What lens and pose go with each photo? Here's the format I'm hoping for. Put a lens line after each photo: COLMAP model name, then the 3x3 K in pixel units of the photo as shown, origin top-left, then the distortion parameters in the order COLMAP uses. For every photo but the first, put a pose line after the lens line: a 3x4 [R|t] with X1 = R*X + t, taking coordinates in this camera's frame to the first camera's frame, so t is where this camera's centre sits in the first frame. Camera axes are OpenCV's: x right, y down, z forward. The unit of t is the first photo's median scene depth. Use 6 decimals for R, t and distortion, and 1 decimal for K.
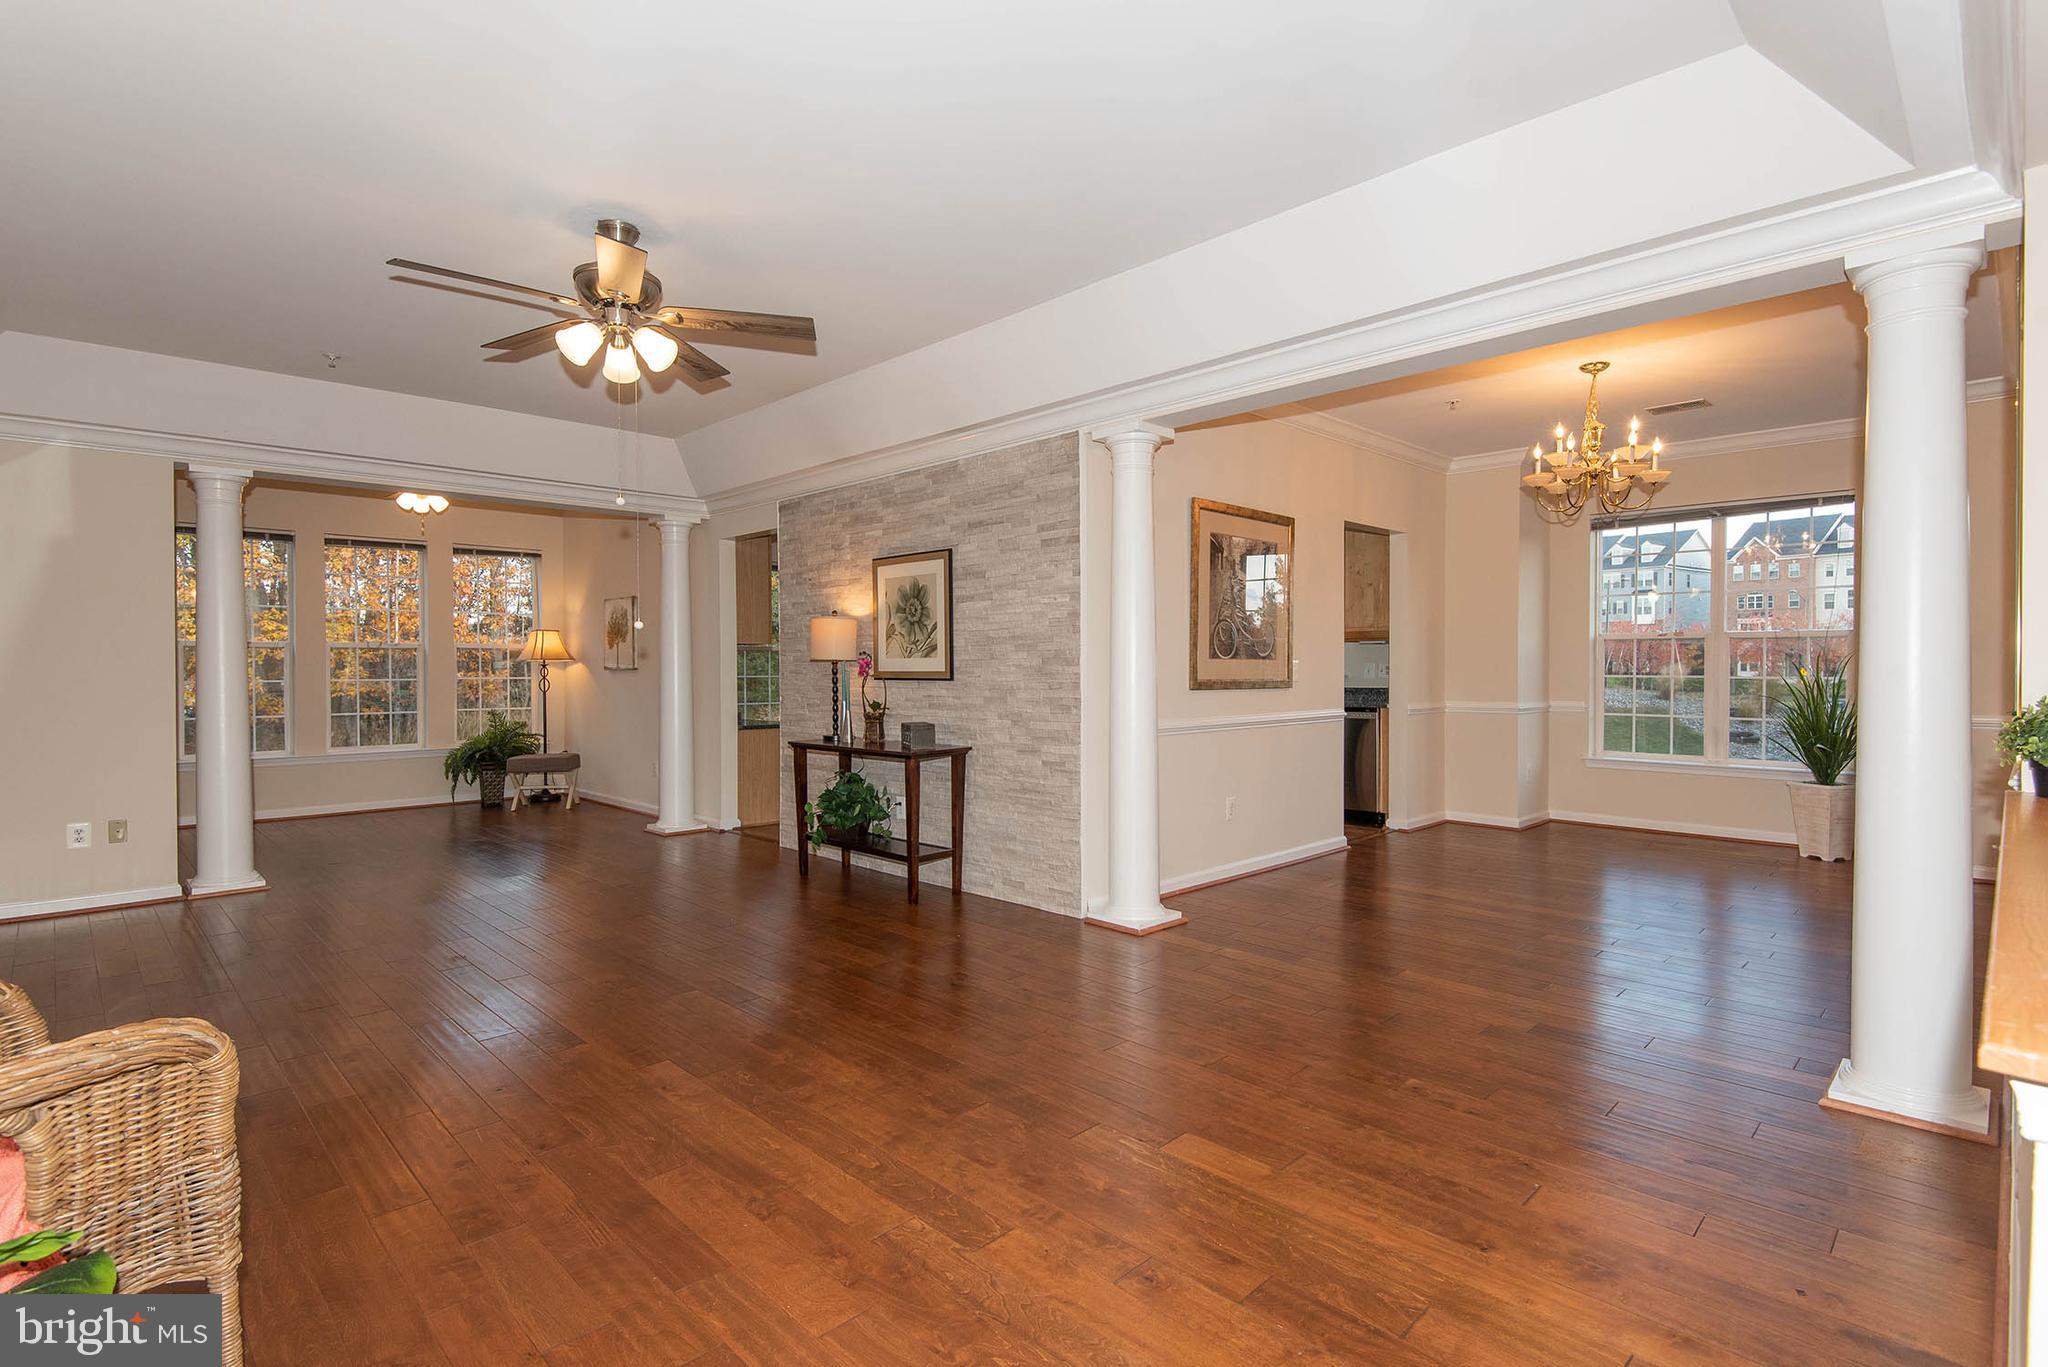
lens RADIAL K [[987.0, 0, 1026.9], [0, 987.0, 677.8], [0, 0, 1]] dist [0.022372, -0.014825]
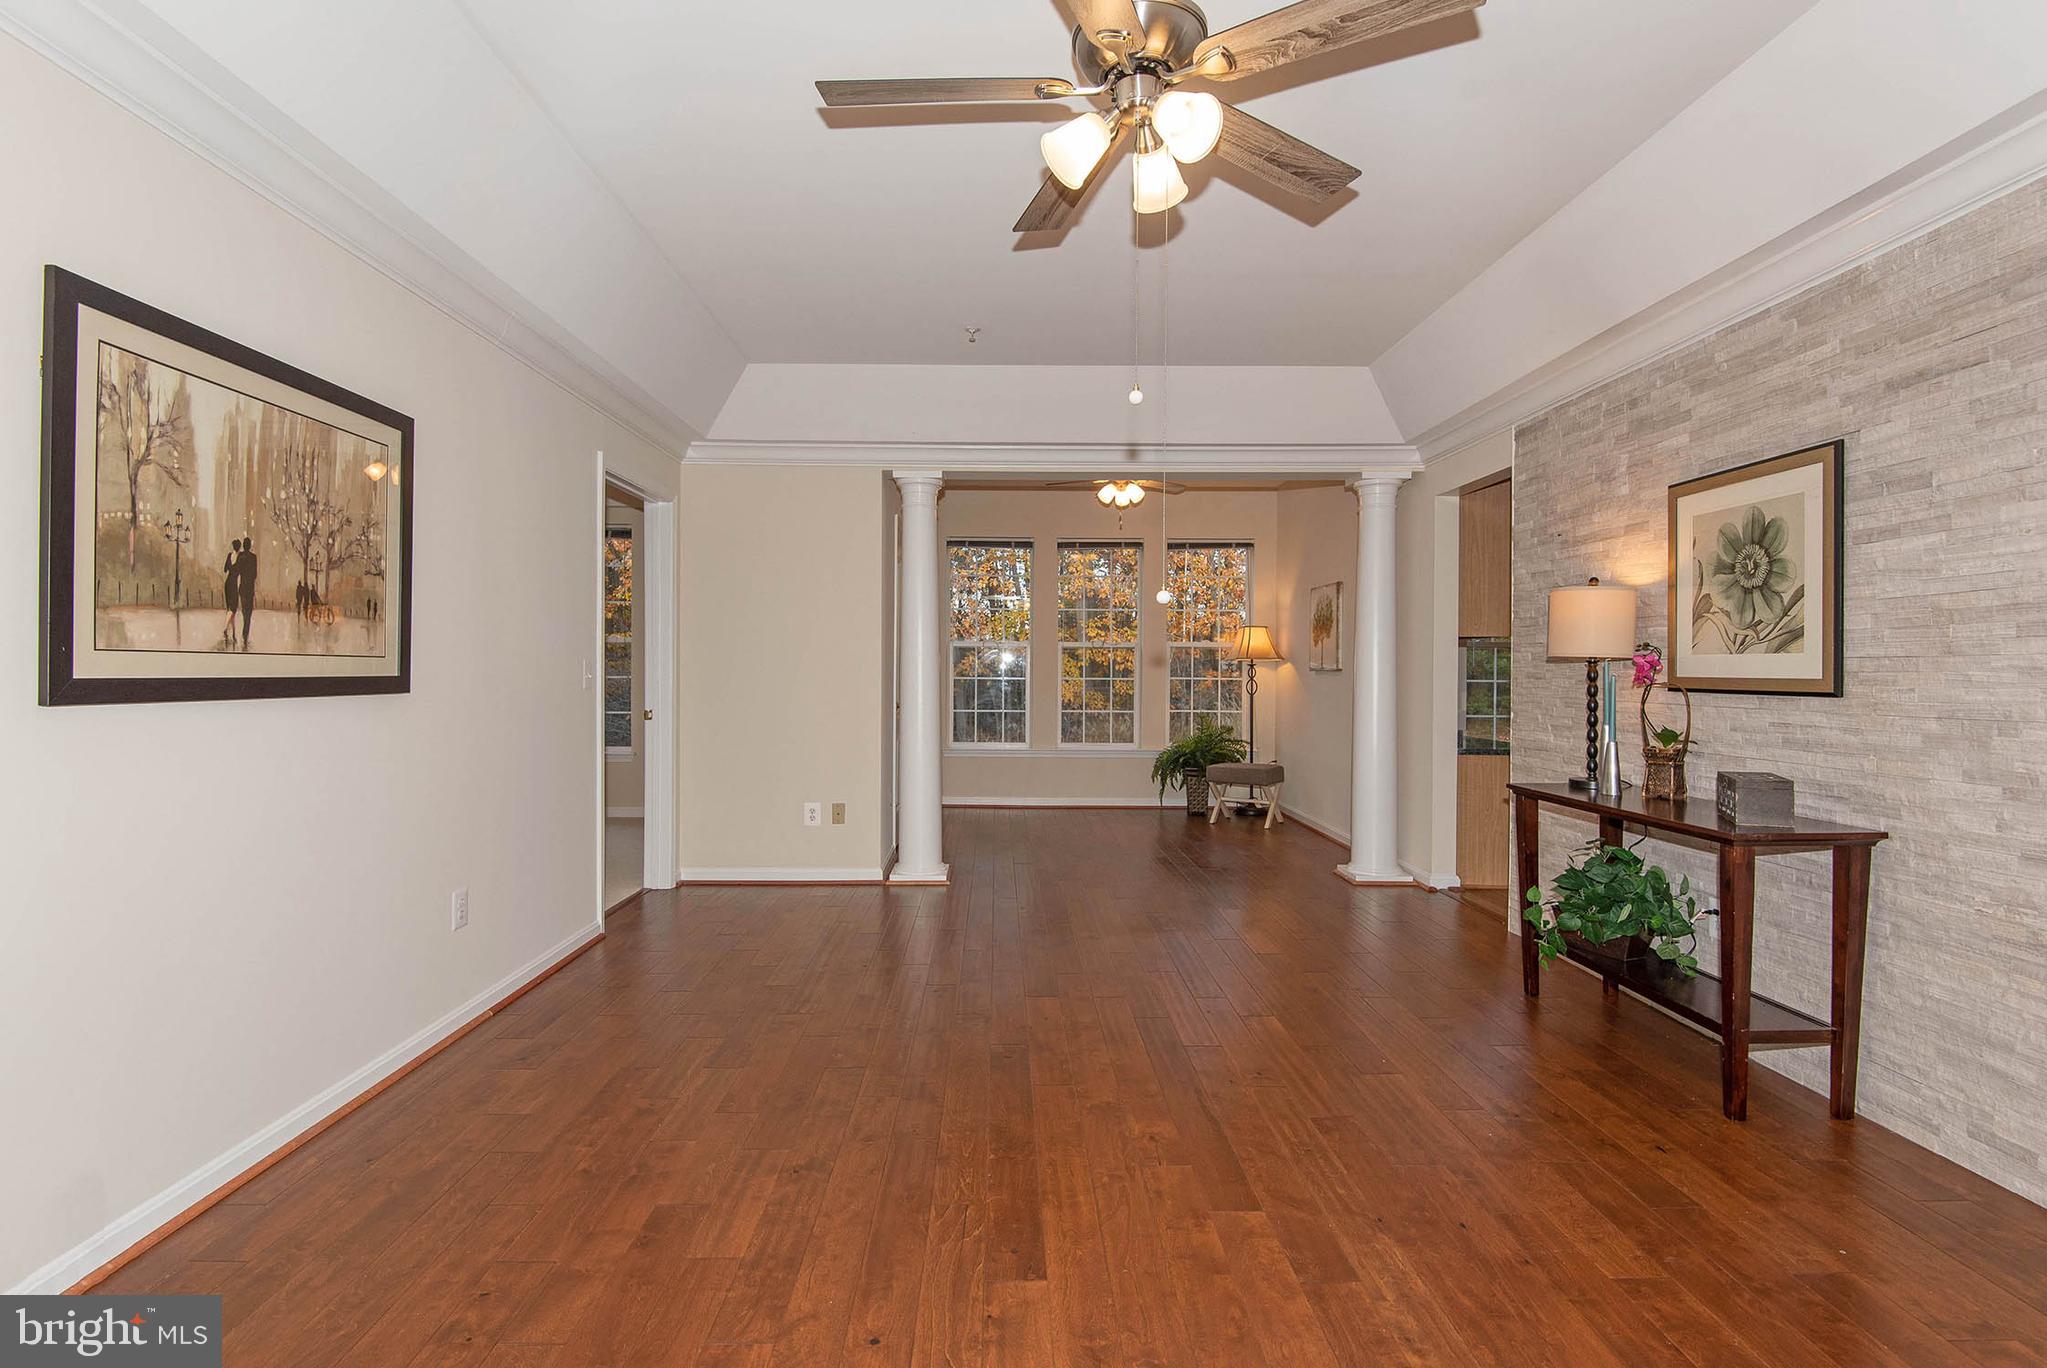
lens RADIAL K [[986.6, 0, 1015.9], [0, 986.6, 678.5], [0, 0, 1]] dist [0.022372, -0.014825]
pose [[0.716273, 0.014853, -0.697662, -0.021038], [-0.015397, 0.999866, 0.005479, -0.003062], [0.697651, 0.006818, 0.716406, 0.324497]]
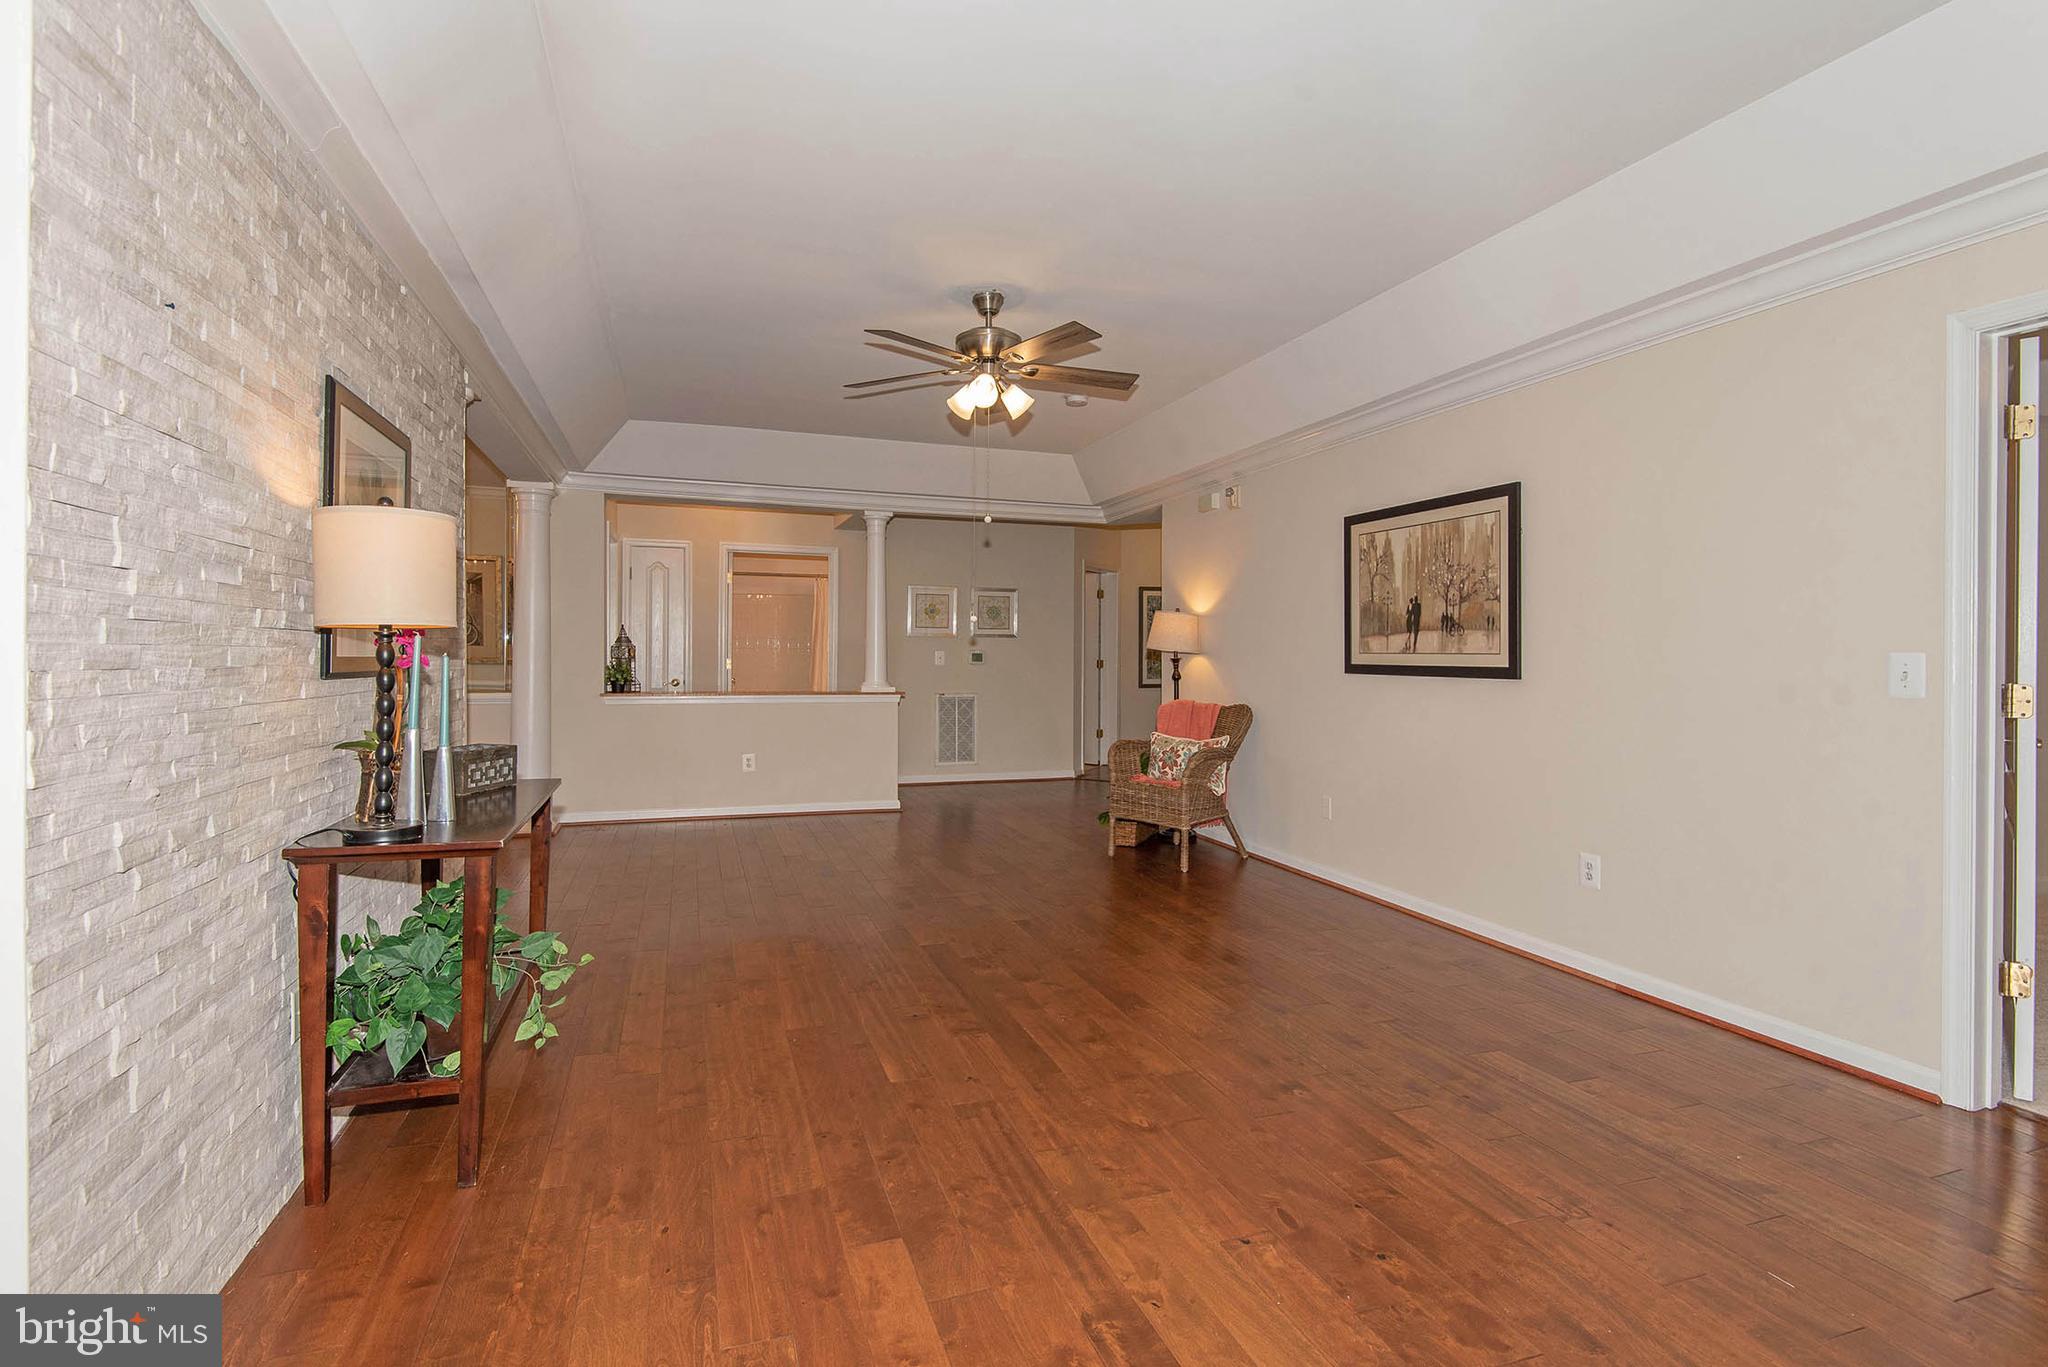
lens RADIAL K [[987.0, 0, 1015.0], [0, 987.0, 649.0], [0, 0, 1]] dist [0.022372, -0.014825]
pose [[-0.898877, 0.000311, 0.438201, -0.623626], [-0.000046, 1.000000, -0.000804, -0.009518], [-0.438201, -0.000743, -0.898877, 1.326473]]
